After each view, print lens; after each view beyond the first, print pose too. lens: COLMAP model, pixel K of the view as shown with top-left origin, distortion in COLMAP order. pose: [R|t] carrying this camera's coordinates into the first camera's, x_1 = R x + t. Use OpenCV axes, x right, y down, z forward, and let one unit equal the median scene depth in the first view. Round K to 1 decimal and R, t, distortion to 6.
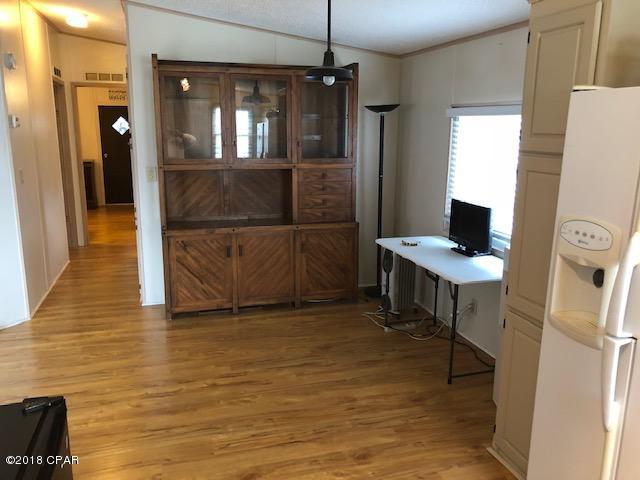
lens RADIAL K [[530.5, 0, 320.0], [0, 530.5, 240.0], [0, 0, 1]] dist [0.007865, 0.001775]
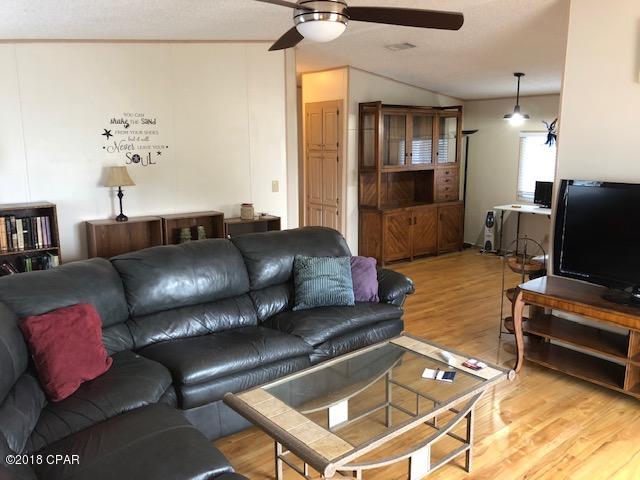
lens RADIAL K [[530.5, 0, 320.0], [0, 530.5, 240.0], [0, 0, 1]] dist [0.007865, 0.001775]
pose [[0.922765, -0.081931, 0.376552, -1.029906], [0.094619, 0.995396, -0.015290, 0.076321], [-0.373565, 0.049738, 0.926269, -0.386298]]
